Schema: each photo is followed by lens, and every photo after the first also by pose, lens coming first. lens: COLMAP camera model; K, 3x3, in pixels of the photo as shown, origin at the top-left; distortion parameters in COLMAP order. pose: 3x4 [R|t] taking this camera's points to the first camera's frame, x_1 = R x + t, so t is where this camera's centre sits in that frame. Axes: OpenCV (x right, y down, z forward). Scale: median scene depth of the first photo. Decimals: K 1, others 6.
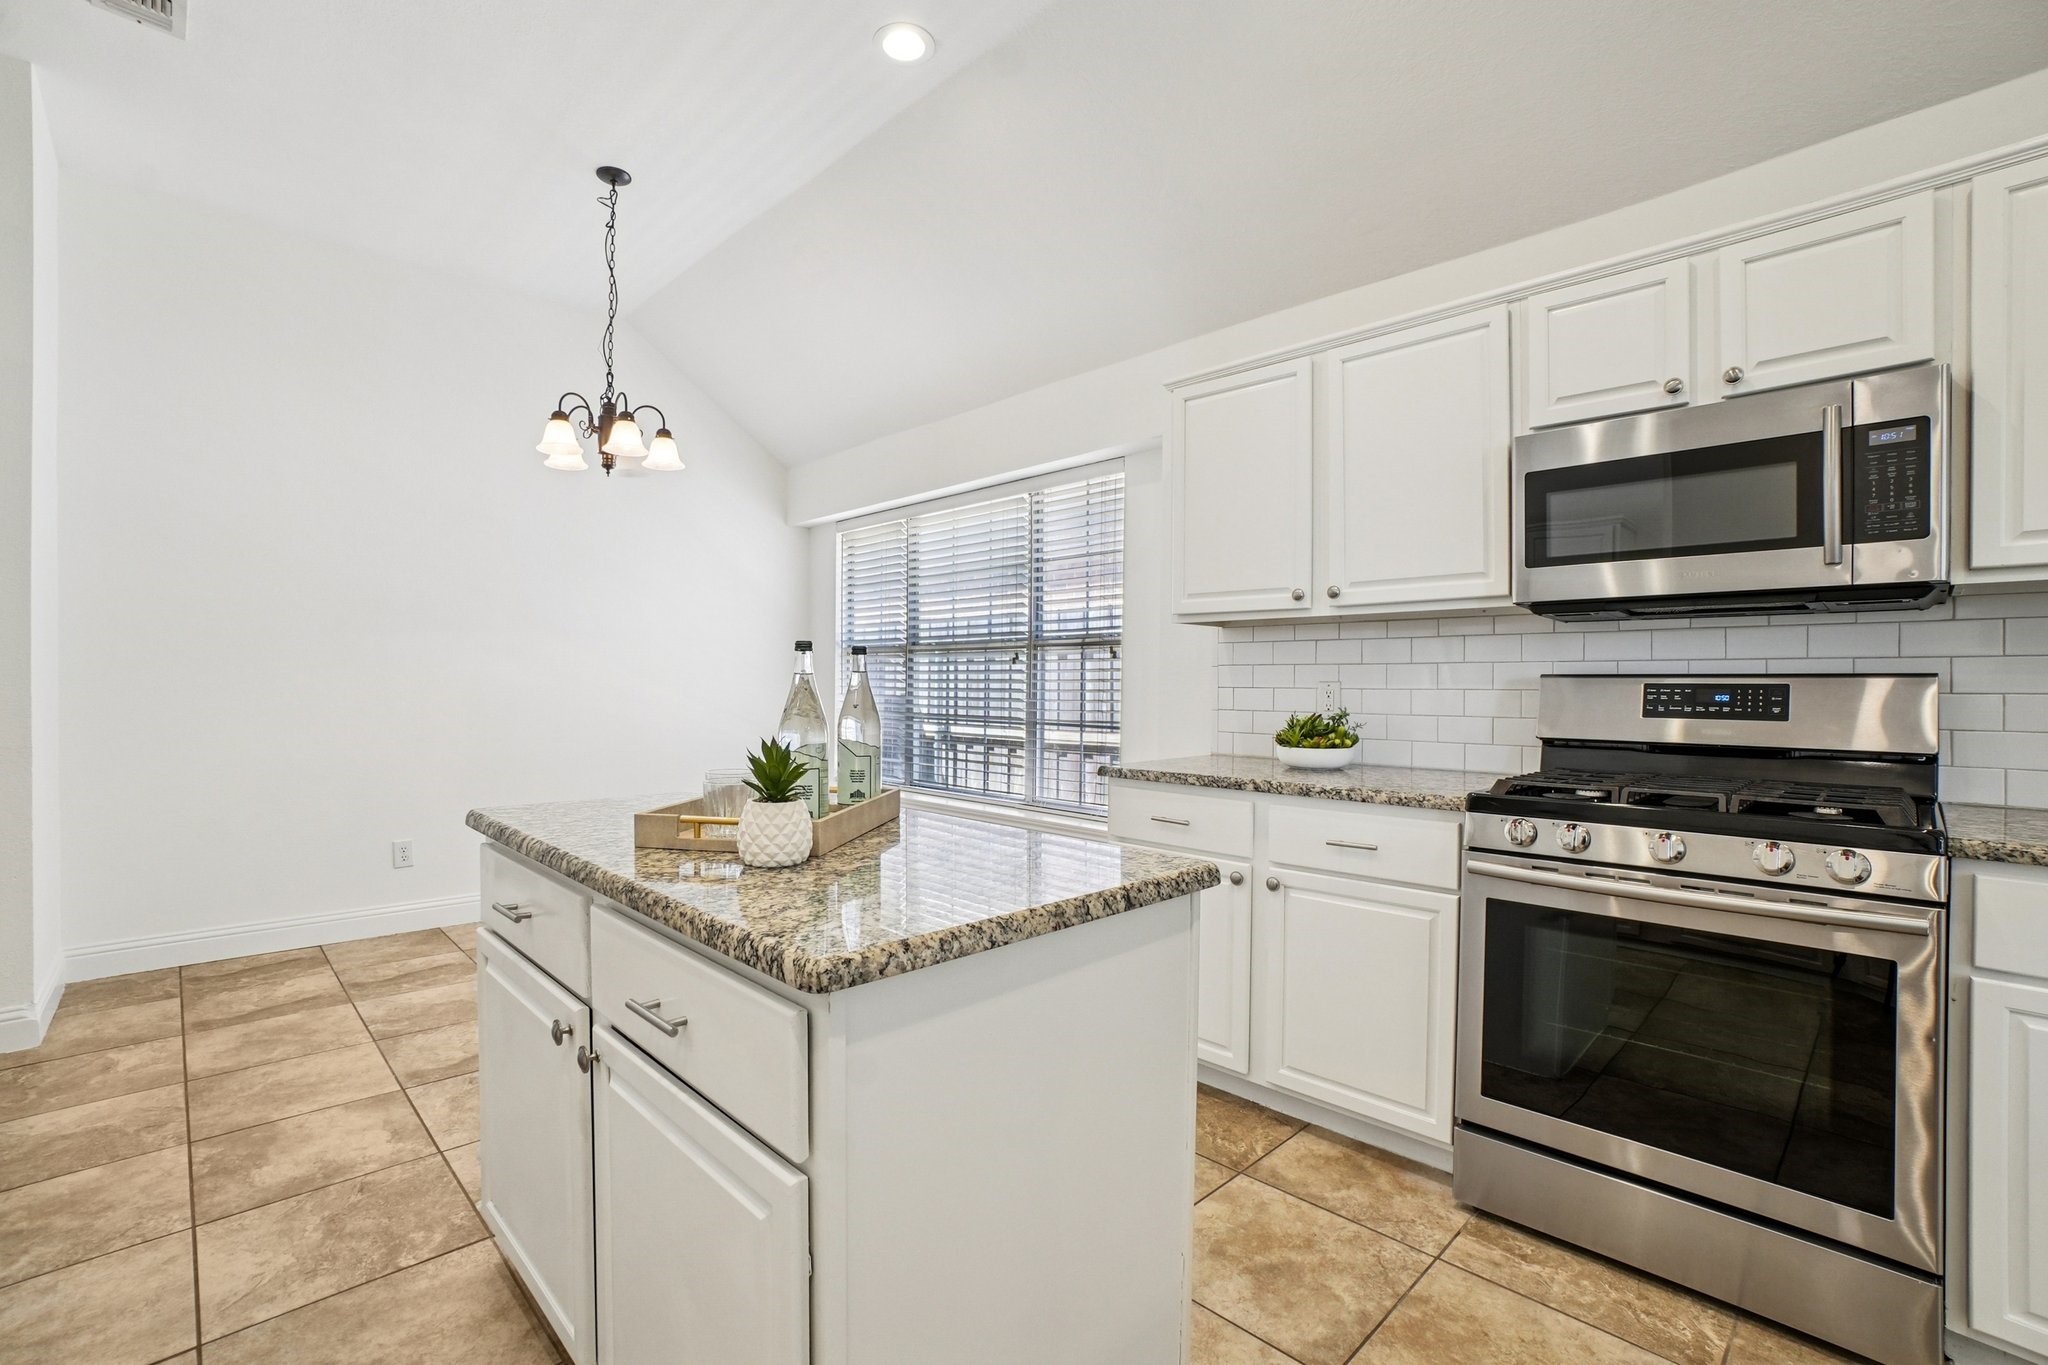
lens RADIAL K [[907.6, 0, 997.3], [0, 907.6, 686.0], [0, 0, 1]] dist [-0.058476, 0.019168]
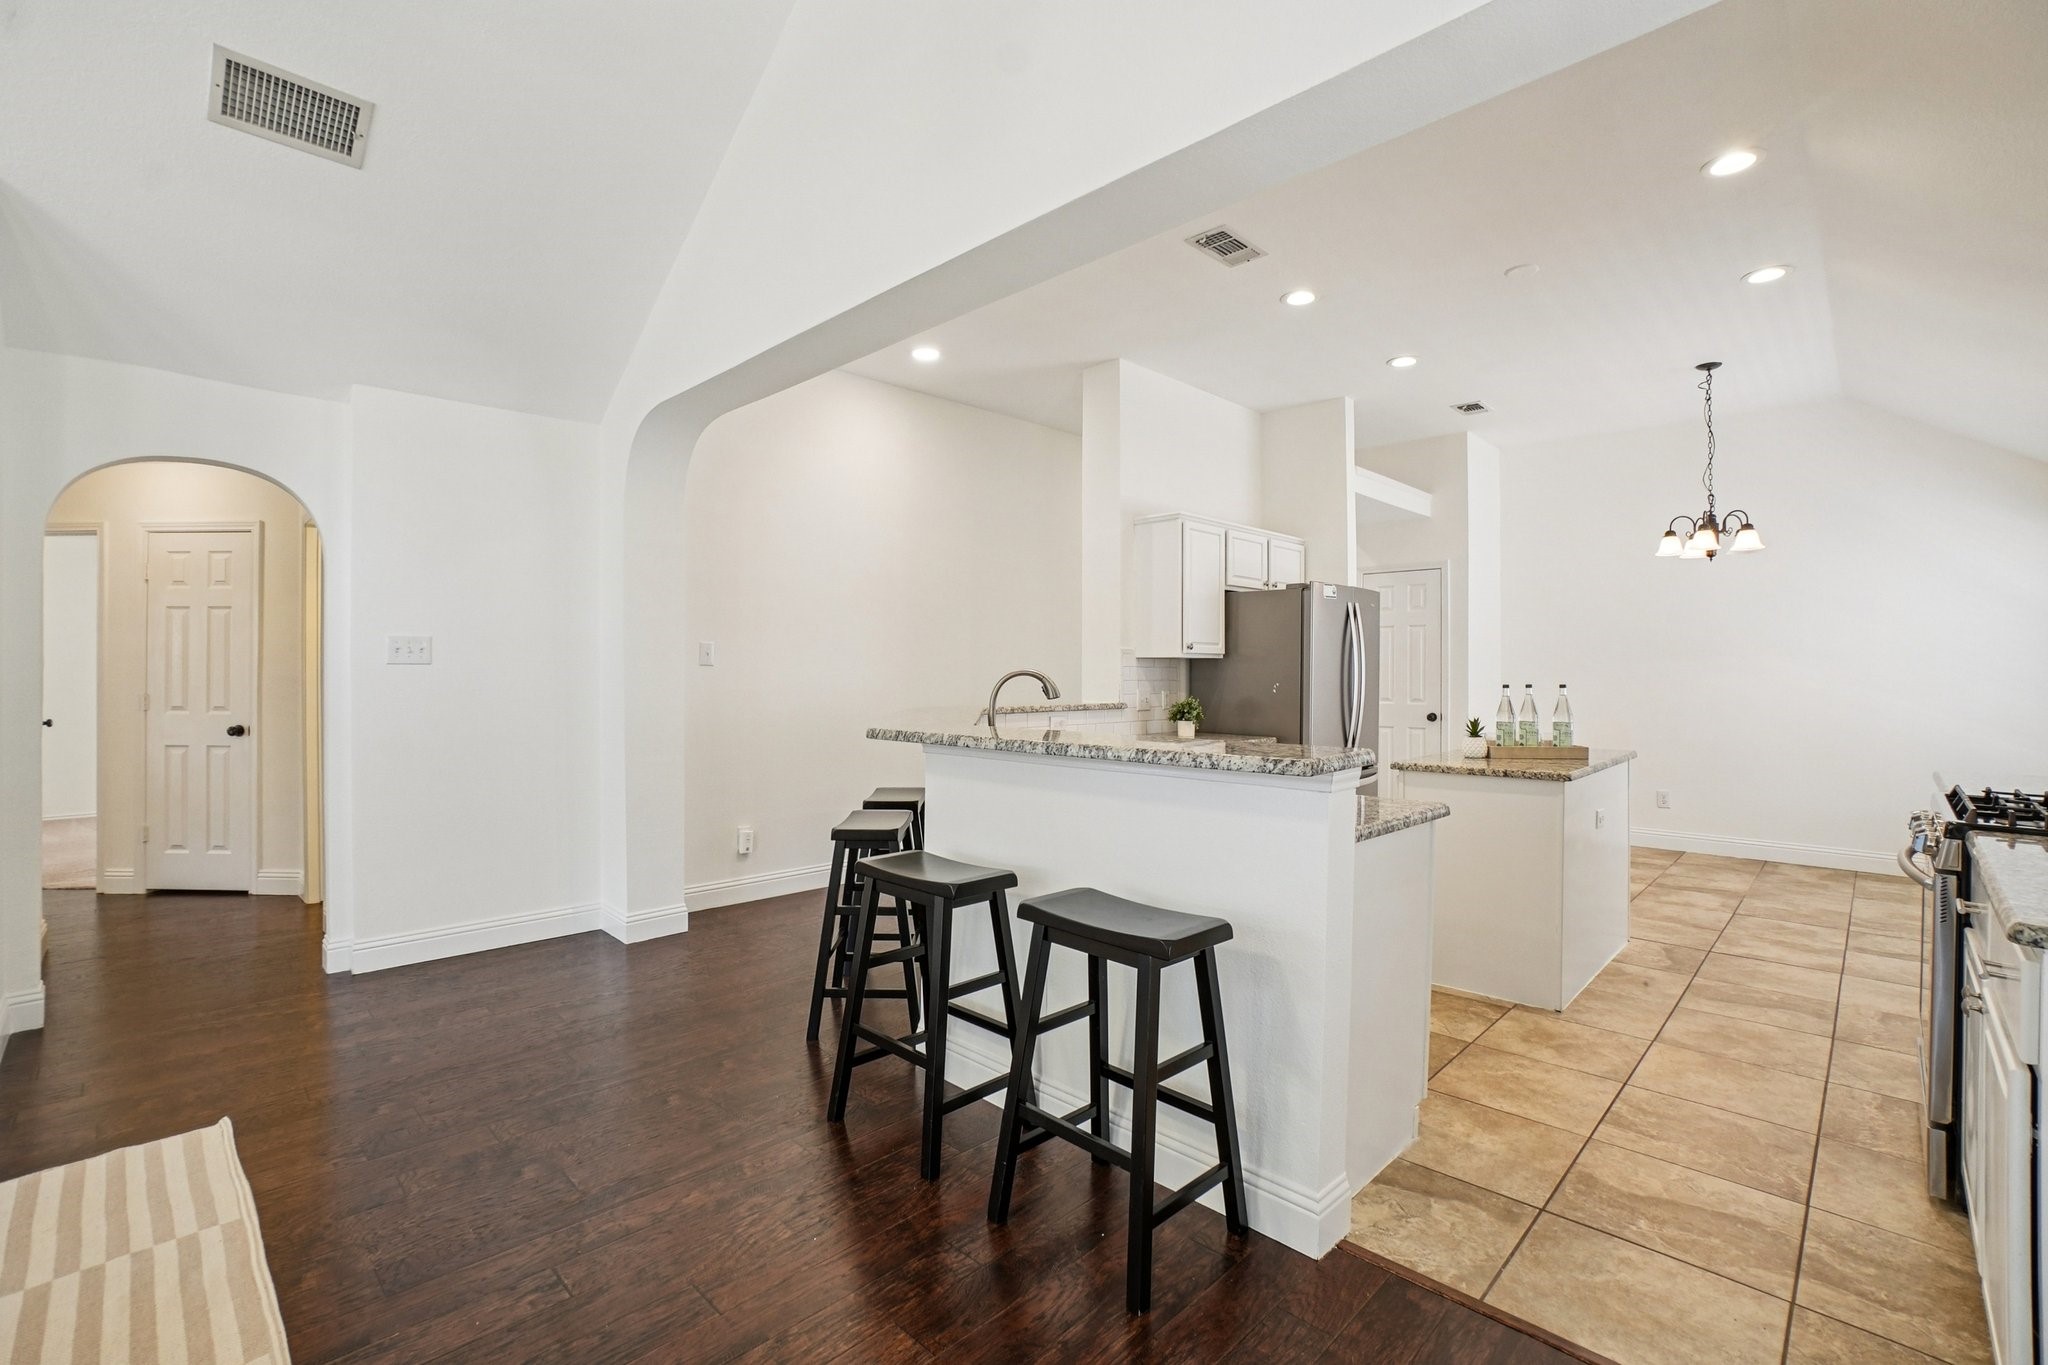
lens RADIAL K [[907.6, 0, 1010.7], [0, 907.6, 671.0], [0, 0, 1]] dist [-0.058476, 0.019168]
pose [[0.025891, -0.006074, -0.999646, 1.394412], [-0.007231, 0.999954, -0.006263, -0.035025], [0.999639, 0.007391, 0.025846, -0.333776]]
